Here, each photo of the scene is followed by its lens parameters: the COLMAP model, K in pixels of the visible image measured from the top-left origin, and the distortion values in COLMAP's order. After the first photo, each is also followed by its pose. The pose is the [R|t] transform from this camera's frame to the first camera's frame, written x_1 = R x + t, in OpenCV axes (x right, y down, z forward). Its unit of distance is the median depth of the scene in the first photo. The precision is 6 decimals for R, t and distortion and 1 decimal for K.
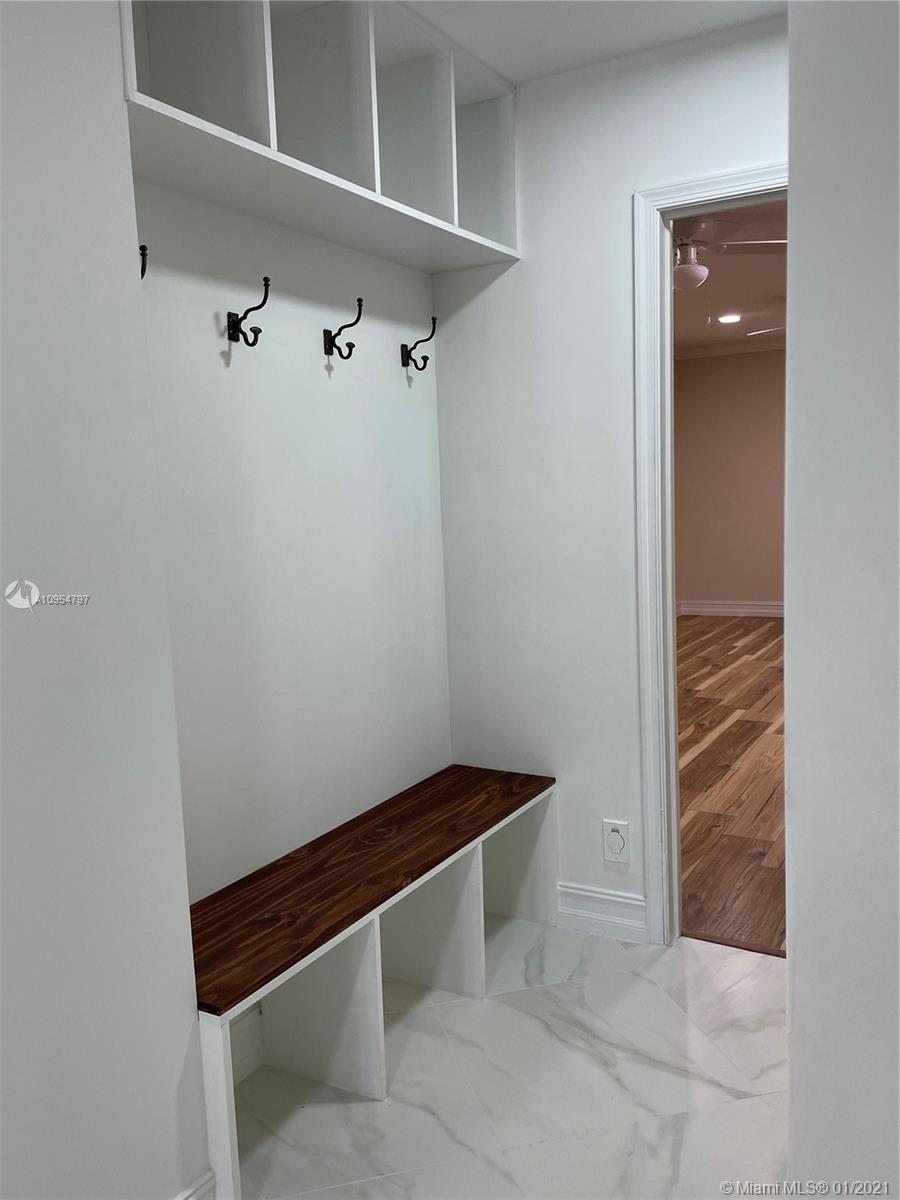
lens RADIAL K [[1005.5, 0, 450.0], [0, 1005.5, 600.0], [0, 0, 1]] dist [0.126912, -0.182133]
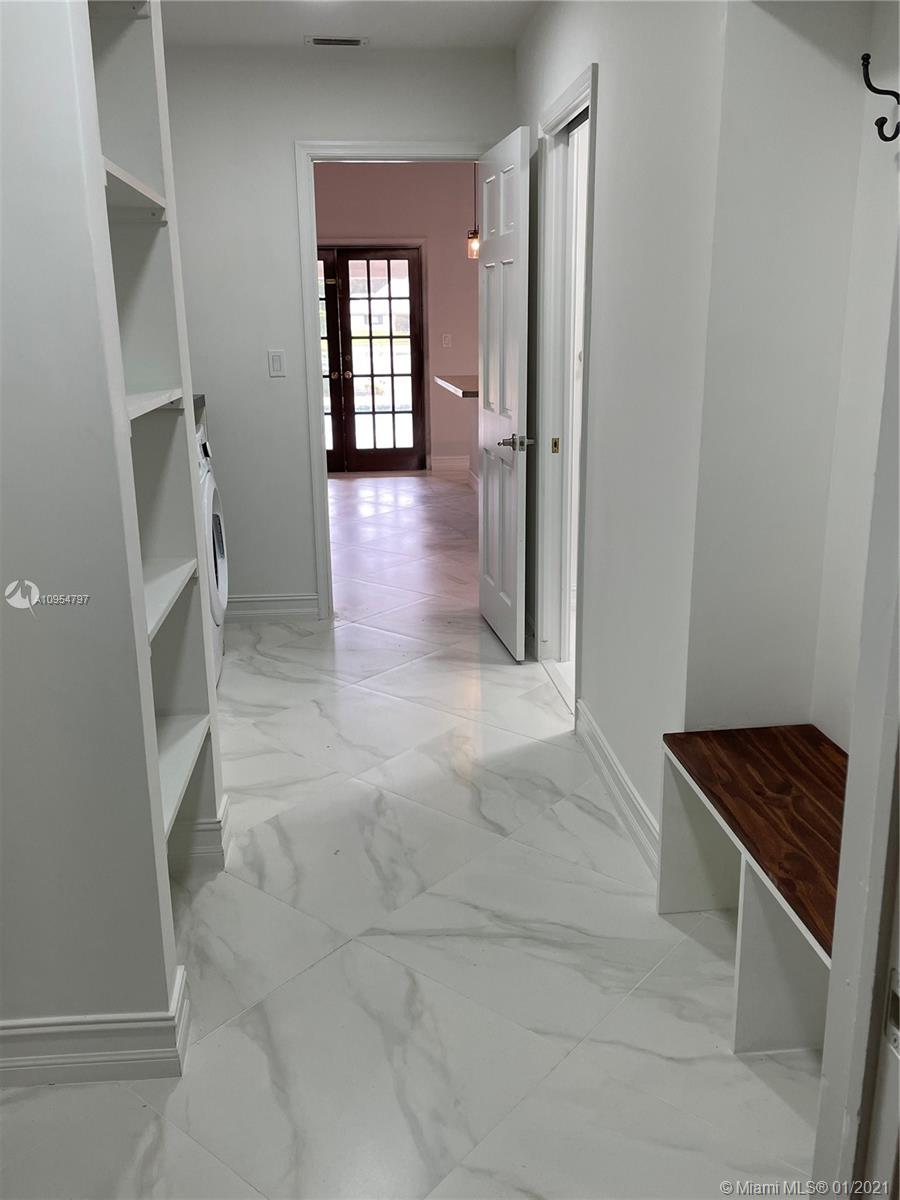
lens RADIAL K [[1005.5, 0, 450.0], [0, 1005.5, 600.0], [0, 0, 1]] dist [0.126912, -0.182133]
pose [[-0.817571, 0.190851, -0.543280, 0.576738], [-0.030040, 0.928056, 0.371226, -0.203166], [0.575043, 0.319824, -0.753019, 1.510397]]
